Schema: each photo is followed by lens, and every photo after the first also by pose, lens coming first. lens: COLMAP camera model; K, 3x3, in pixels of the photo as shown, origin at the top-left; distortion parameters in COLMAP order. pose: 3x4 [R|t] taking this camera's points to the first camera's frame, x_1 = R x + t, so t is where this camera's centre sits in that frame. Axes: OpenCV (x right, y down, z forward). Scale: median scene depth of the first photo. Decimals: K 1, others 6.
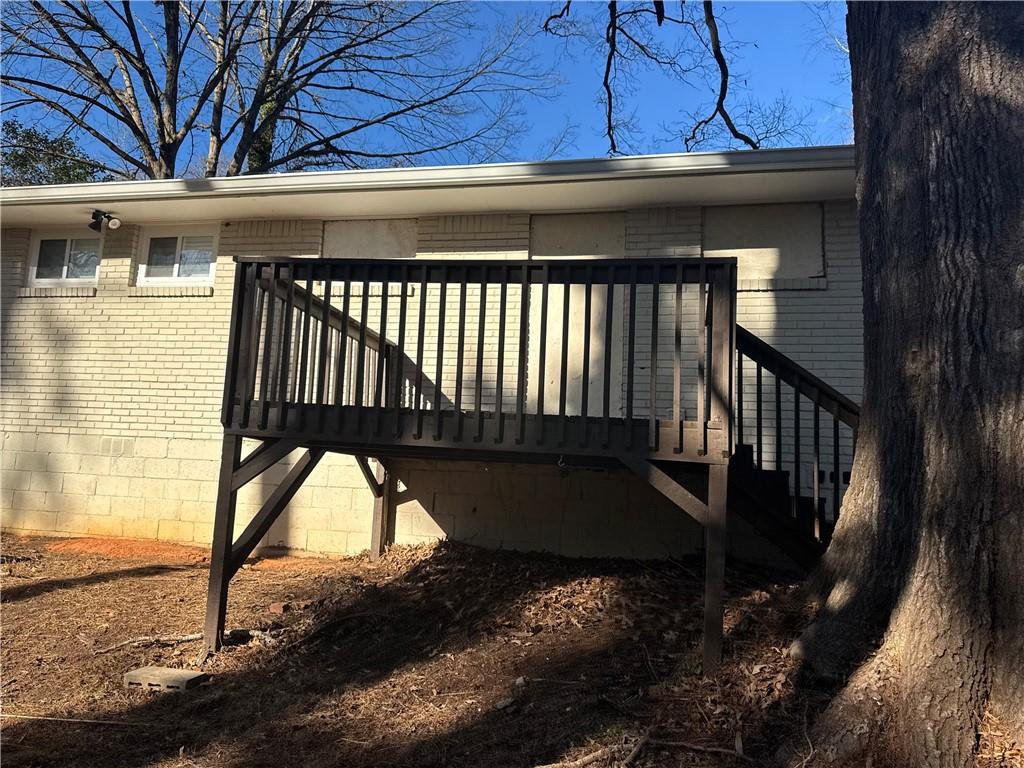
lens RADIAL K [[727.8, 0, 513.4], [0, 727.8, 398.8], [0, 0, 1]] dist [0.079730, -0.098291]
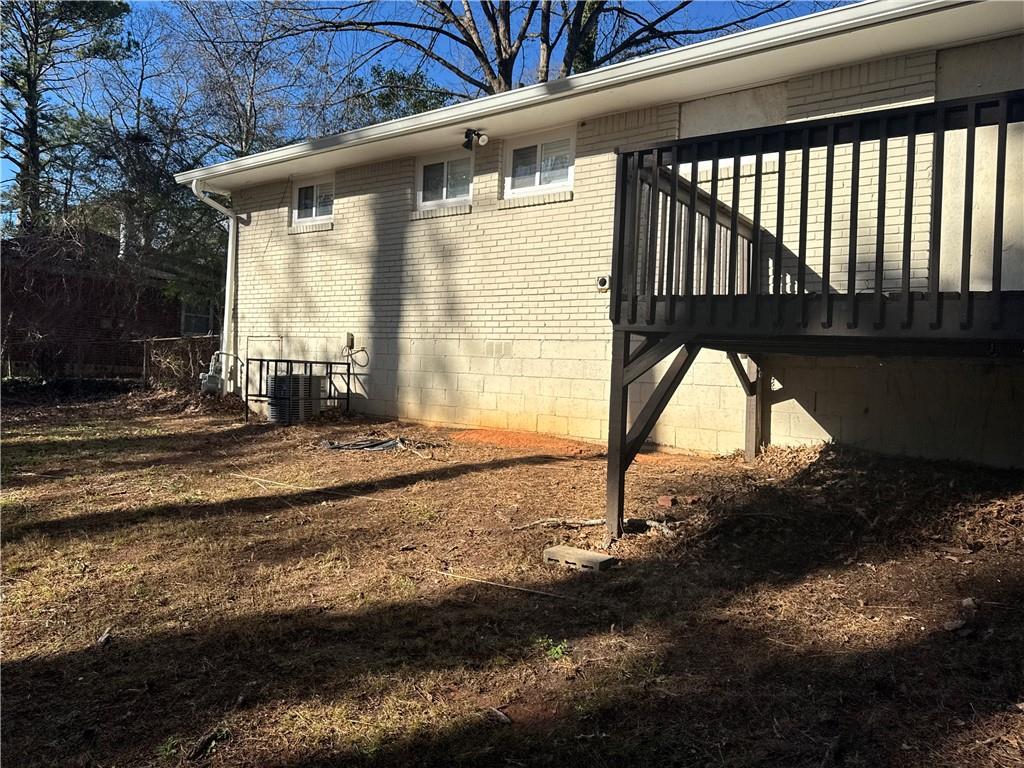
lens RADIAL K [[727.8, 0, 513.4], [0, 727.8, 398.8], [0, 0, 1]] dist [0.079730, -0.098291]
pose [[0.908318, 0.002709, -0.418271, -0.066099], [0.053646, 0.990966, 0.122916, 0.006005], [0.414826, -0.134085, 0.899967, 0.015508]]
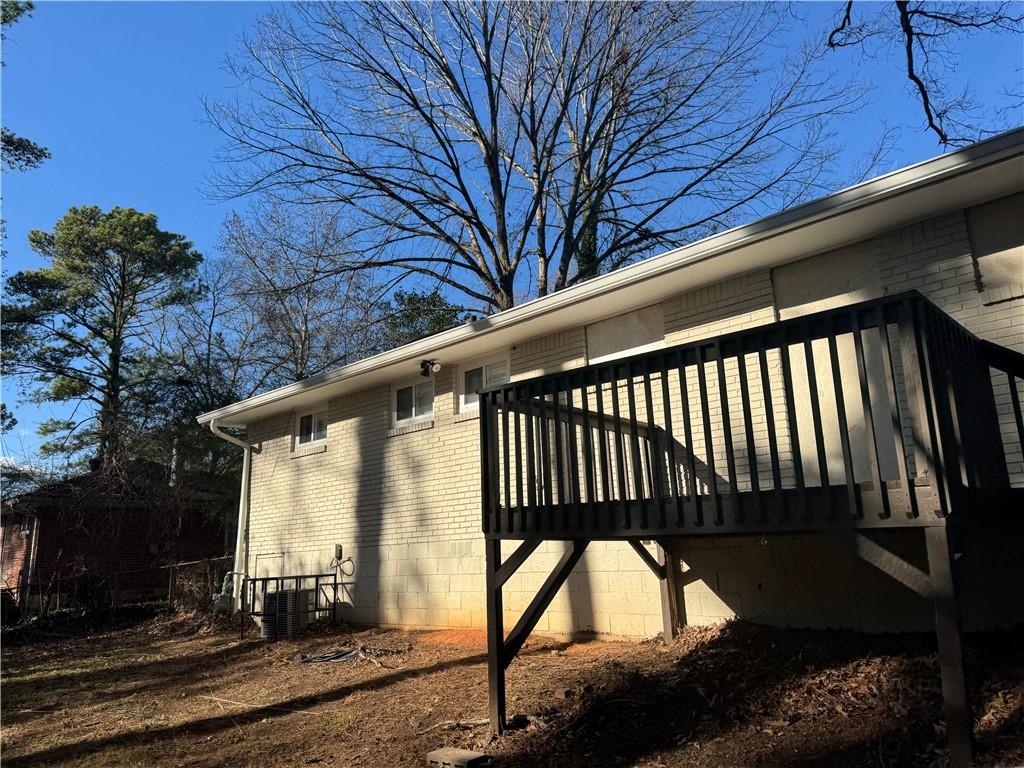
lens RADIAL K [[727.8, 0, 513.4], [0, 727.8, 398.8], [0, 0, 1]] dist [0.079730, -0.098291]
pose [[0.862441, -0.194292, -0.467383, 0.161010], [0.152029, 0.980191, -0.126934, -0.013057], [0.482787, 0.038417, 0.874895, -0.008587]]
